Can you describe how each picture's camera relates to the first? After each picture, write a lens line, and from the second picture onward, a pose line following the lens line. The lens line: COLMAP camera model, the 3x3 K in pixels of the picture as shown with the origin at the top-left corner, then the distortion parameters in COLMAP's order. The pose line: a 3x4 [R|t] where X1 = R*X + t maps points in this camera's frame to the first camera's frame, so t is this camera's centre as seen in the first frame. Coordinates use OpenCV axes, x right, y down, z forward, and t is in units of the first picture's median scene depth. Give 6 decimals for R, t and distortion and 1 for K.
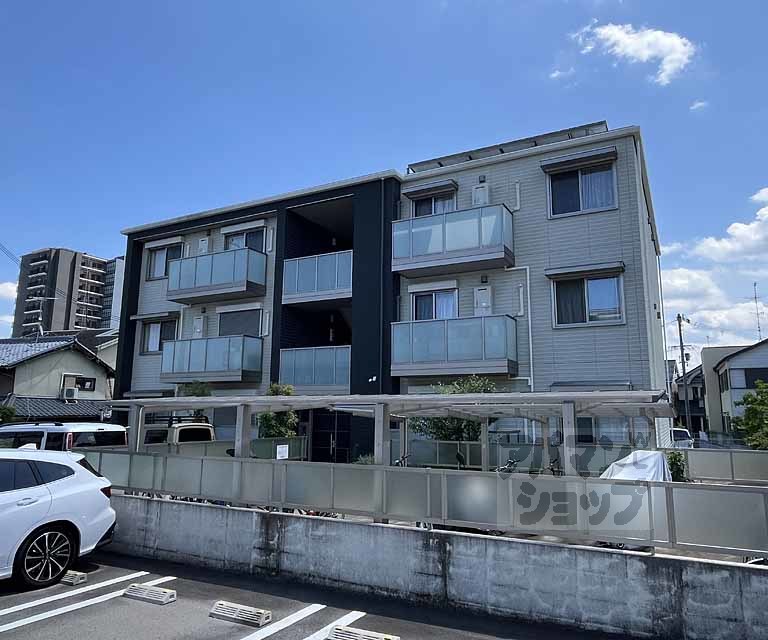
lens RADIAL K [[560.4, 0, 384.0], [0, 560.4, 320.0], [0, 0, 1]] dist [-0.008352, -0.004571]
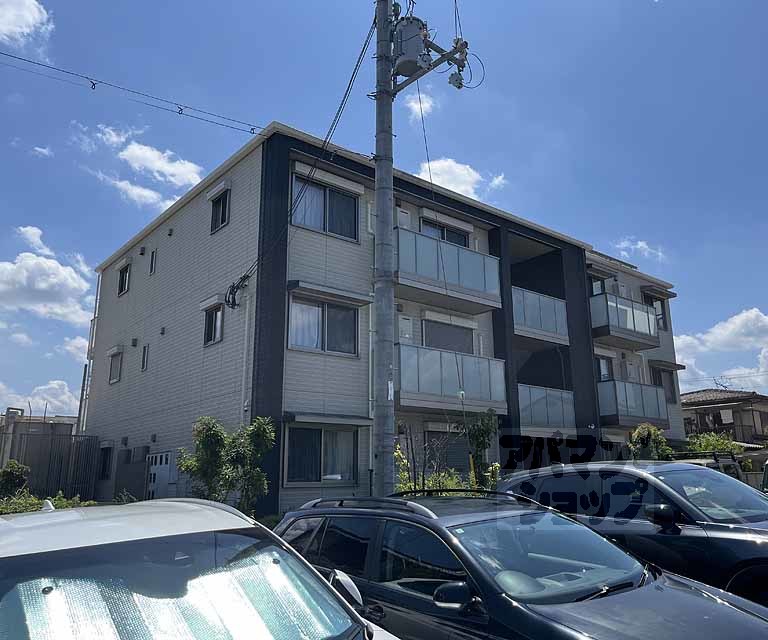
lens RADIAL K [[679.8, 0, 384.0], [0, 679.8, 320.0], [0, 0, 1]] dist [0.095896, -0.000538]
pose [[0.338416, 0.190735, 0.921463, -1.362389], [-0.164946, 0.976104, -0.141467, 0.149541], [-0.926427, -0.104117, 0.361791, 0.859163]]
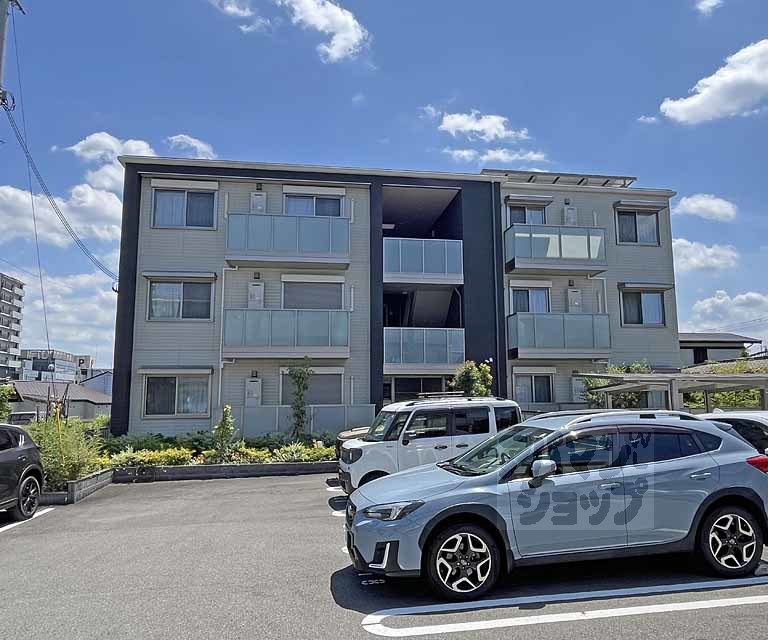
lens RADIAL K [[620.1, 0, 384.0], [0, 620.1, 320.0], [0, 0, 1]] dist [0.001715, -0.000509]
pose [[0.789256, 0.047946, 0.612190, -0.914301], [-0.089153, 0.995331, 0.036985, -0.002948], [-0.607559, -0.083769, 0.789845, 0.132770]]
